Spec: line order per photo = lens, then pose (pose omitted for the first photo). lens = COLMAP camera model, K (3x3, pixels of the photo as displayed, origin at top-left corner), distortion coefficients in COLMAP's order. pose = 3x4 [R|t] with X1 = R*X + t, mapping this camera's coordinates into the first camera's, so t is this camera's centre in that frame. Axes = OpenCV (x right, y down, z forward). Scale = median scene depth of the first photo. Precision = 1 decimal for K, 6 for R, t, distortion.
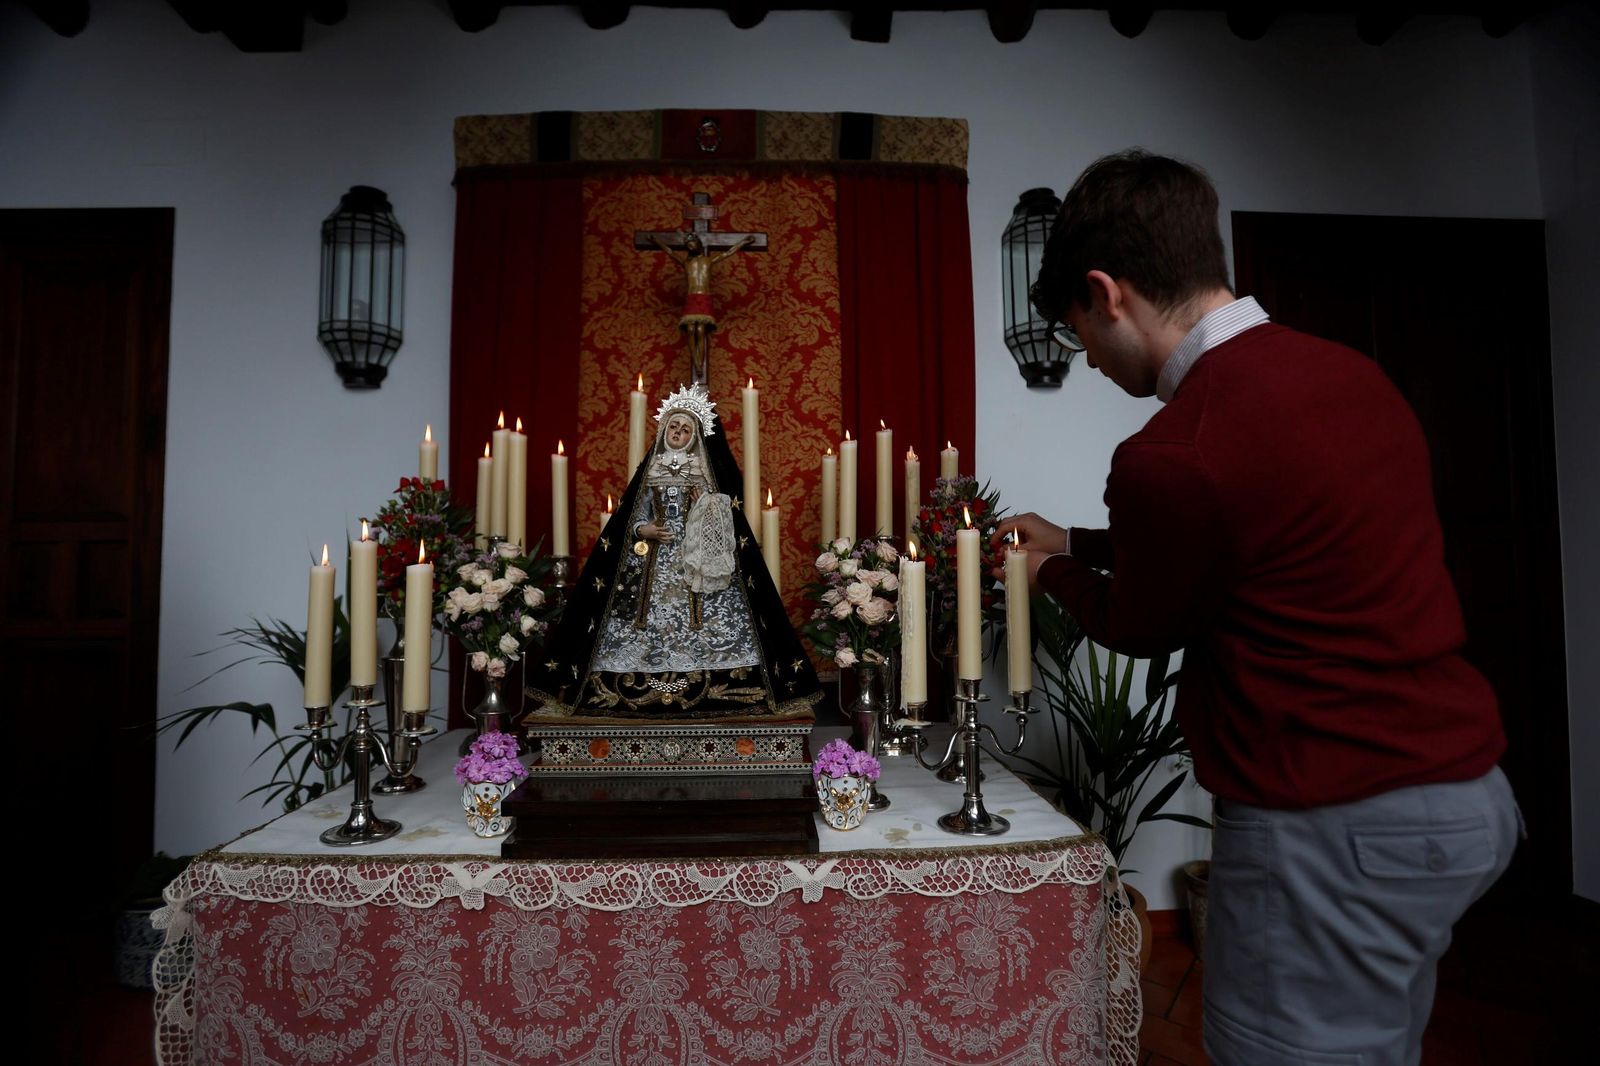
lens RADIAL K [[724.2, 0, 796.0], [0, 724.2, 536.1], [0, 0, 1]] dist [-0.082832, 0.033030]
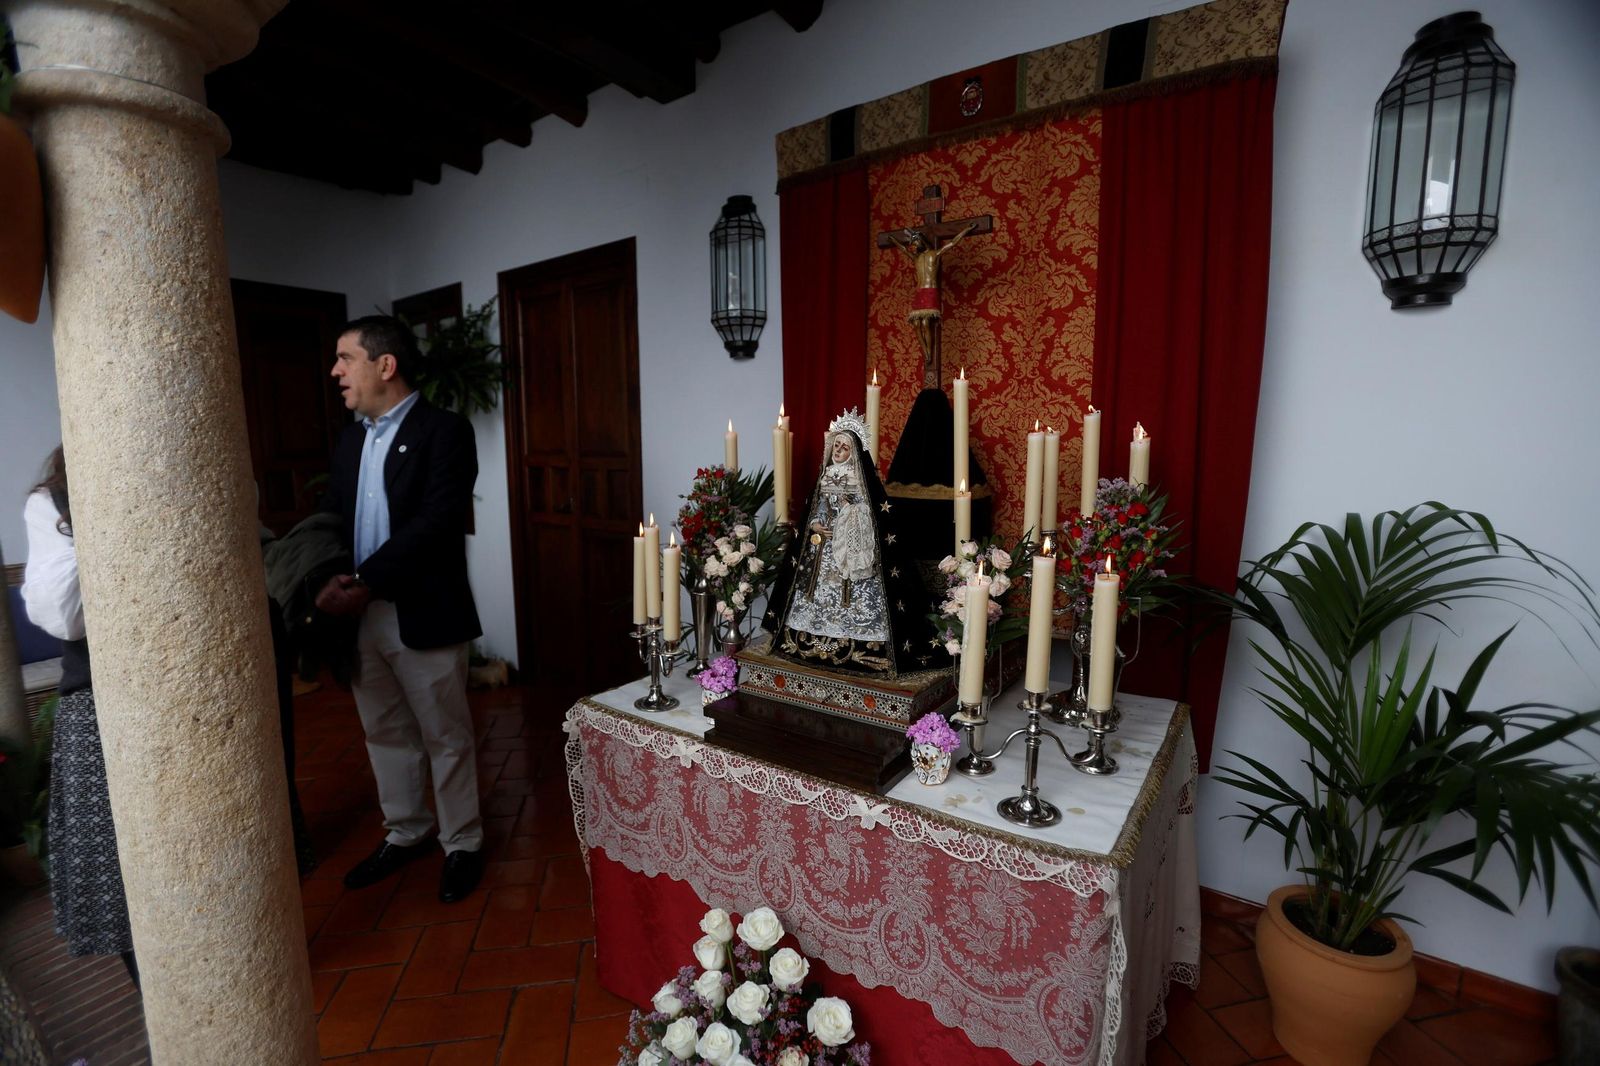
lens RADIAL K [[723.3, 0, 795.8], [0, 723.3, 537.1], [0, 0, 1]] dist [-0.086758, 0.041703]
pose [[0.787768, 0.087438, -0.609734, 0.557095], [0.028054, 0.983753, 0.177319, -0.221449], [0.615332, -0.156792, 0.772517, -0.037134]]
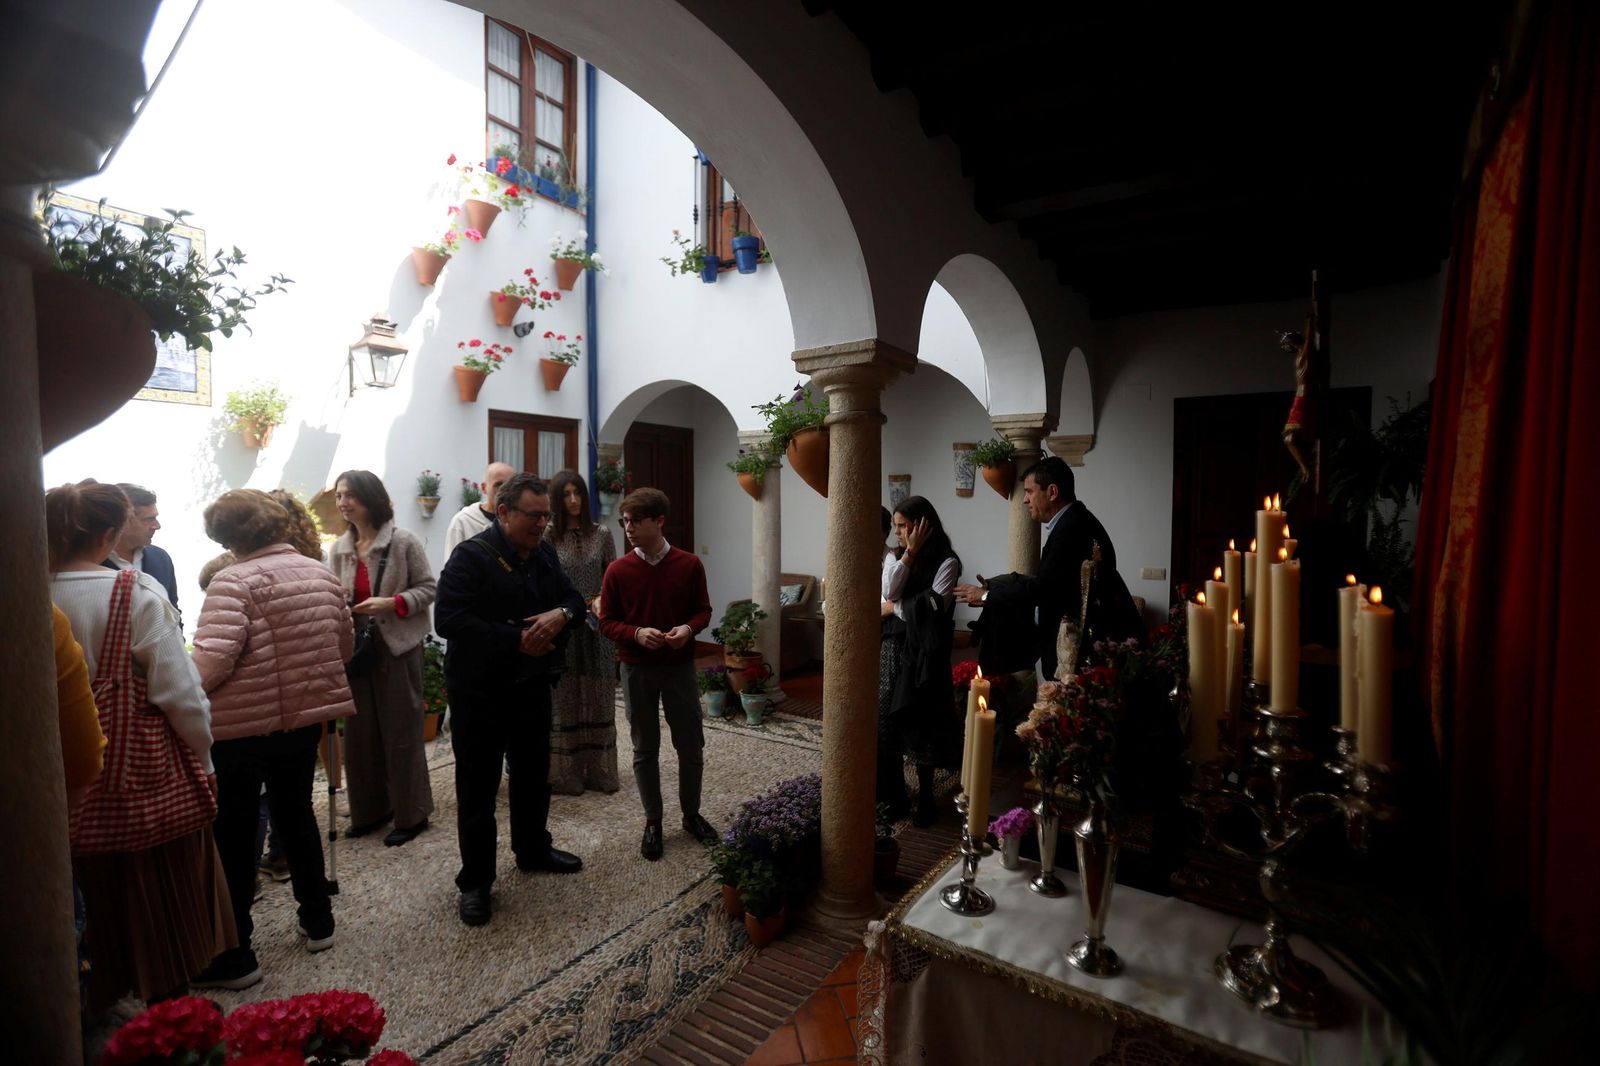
lens RADIAL K [[721.1, 0, 799.8], [0, 721.1, 538.3], [0, 0, 1]] dist [-0.069547, 0.029256]
pose [[-0.618799, 0.045521, -0.784229, 1.304769], [0.038221, 0.998882, 0.027822, -0.280424], [0.784619, -0.012758, -0.619847, 1.441798]]
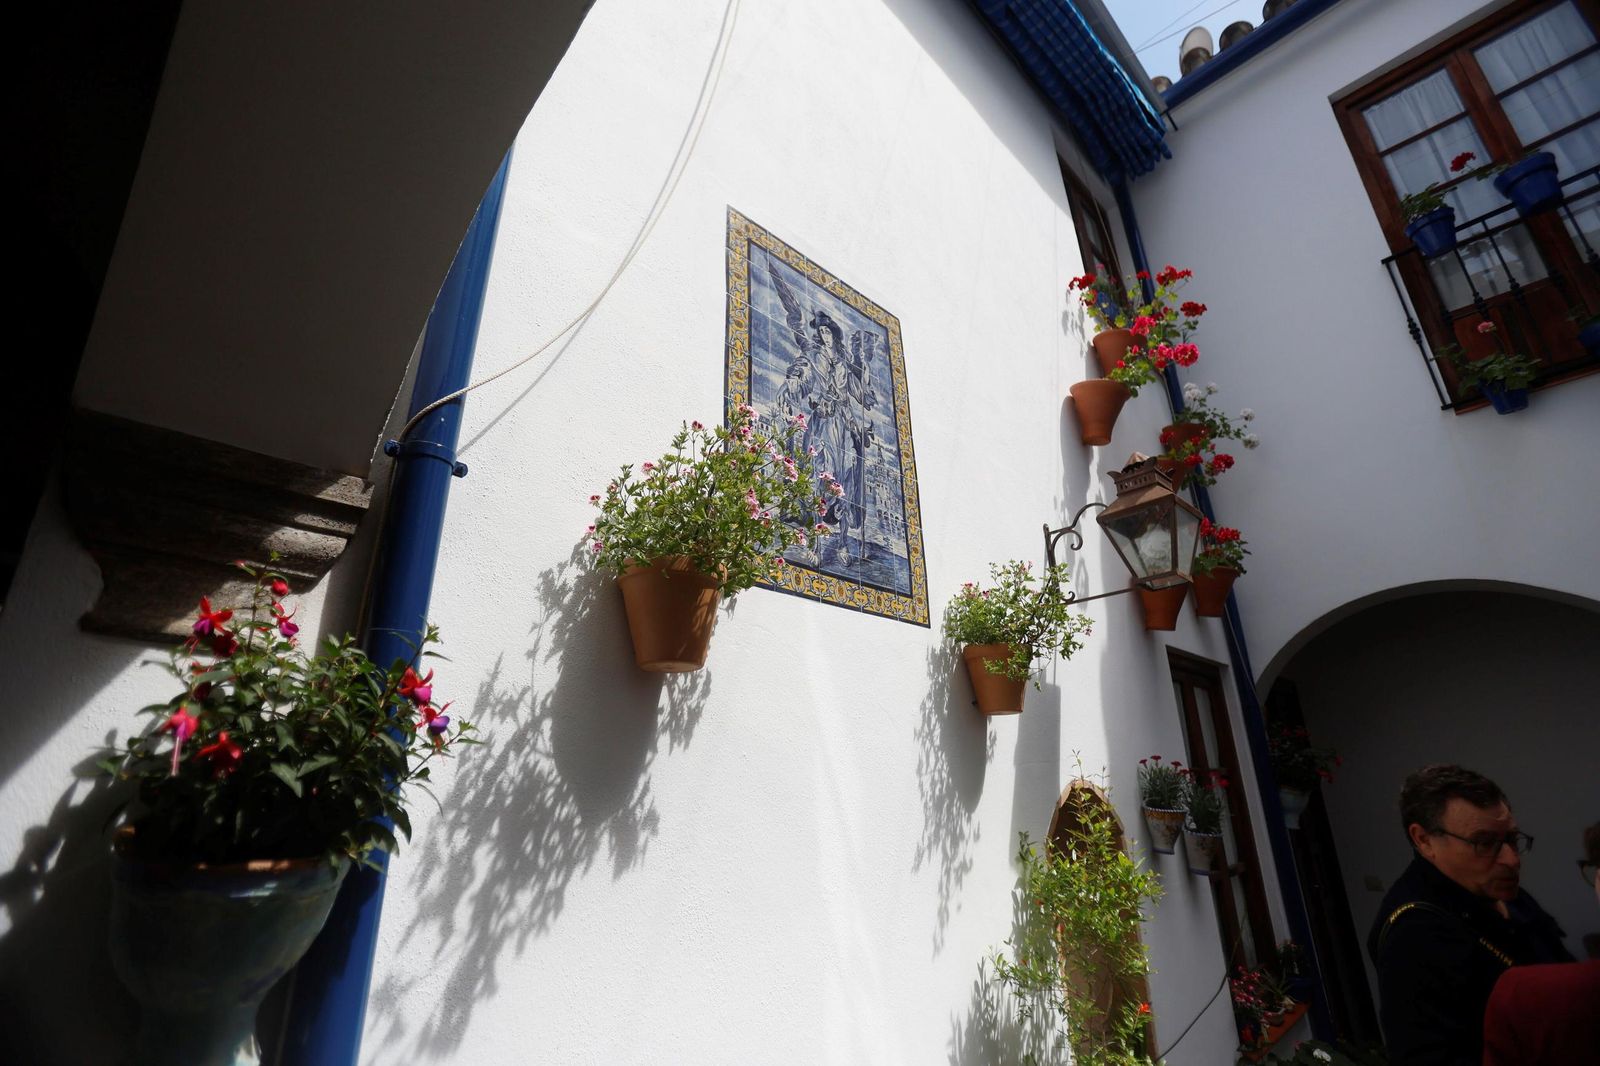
lens RADIAL K [[724.2, 0, 796.0], [0, 724.2, 536.1], [0, 0, 1]] dist [-0.082832, 0.033030]
pose [[-0.791448, -0.189640, -0.581074, 1.652854], [0.054457, 0.924996, -0.376054, -0.519829], [0.608806, -0.329271, -0.721759, -1.839908]]
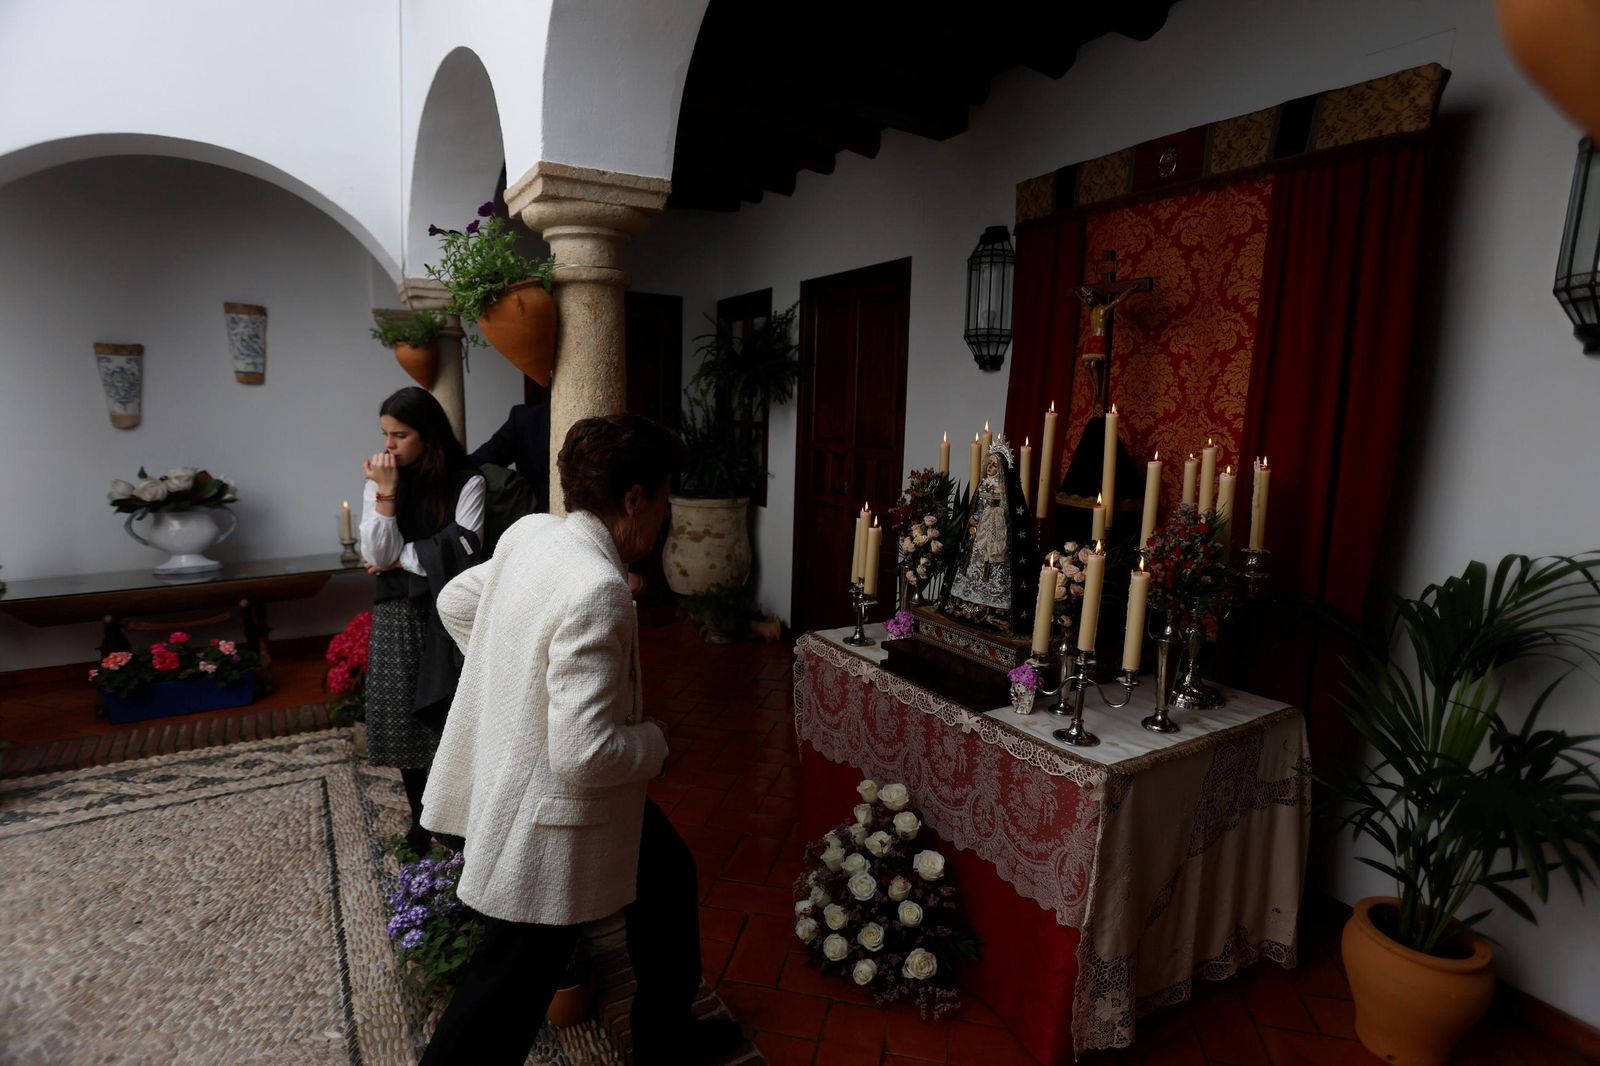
lens RADIAL K [[820.1, 0, 793.8], [0, 820.1, 533.1], [0, 0, 1]] dist [-0.077512, 0.044533]
pose [[0.468237, 0.152777, -0.870295, 1.328232], [0.008674, 0.984097, 0.177422, -0.337802], [0.883561, -0.090625, 0.459465, -0.313374]]
